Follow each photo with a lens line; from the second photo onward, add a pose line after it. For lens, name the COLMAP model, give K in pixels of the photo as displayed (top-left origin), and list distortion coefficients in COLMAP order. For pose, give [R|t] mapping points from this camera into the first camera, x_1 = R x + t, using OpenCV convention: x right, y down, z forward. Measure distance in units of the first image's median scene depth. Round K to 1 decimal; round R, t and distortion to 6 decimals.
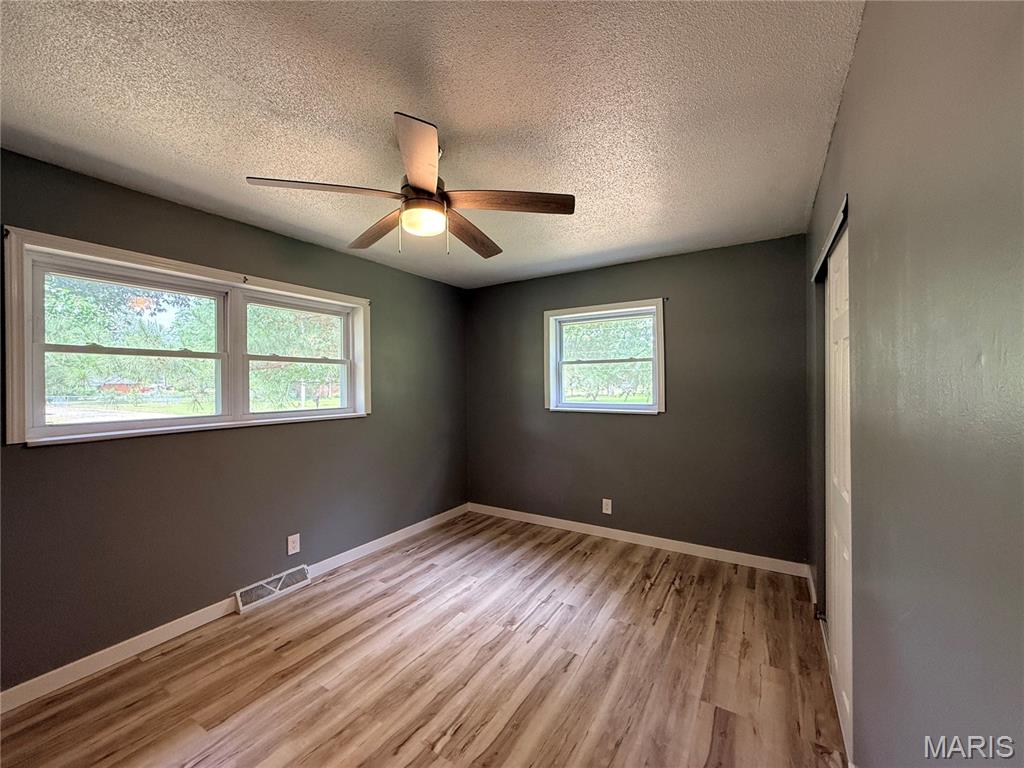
lens RADIAL K [[407.9, 0, 508.2], [0, 407.9, 384.0], [0, 0, 1]] dist [-0.000962, 0.000307]
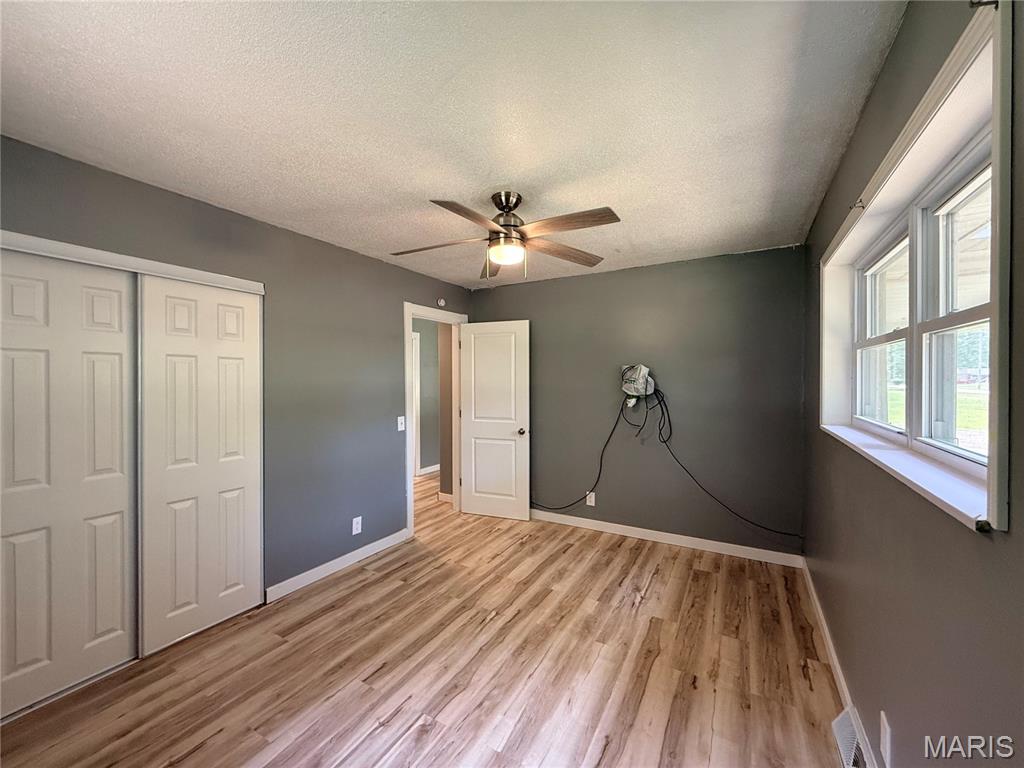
lens RADIAL K [[407.9, 0, 508.2], [0, 407.9, 384.0], [0, 0, 1]] dist [-0.000962, 0.000307]
pose [[-0.999132, 0.011064, -0.040164, -0.134978], [0.010656, 0.999890, 0.010355, -0.009807], [0.040274, 0.009918, -0.999139, 1.993084]]
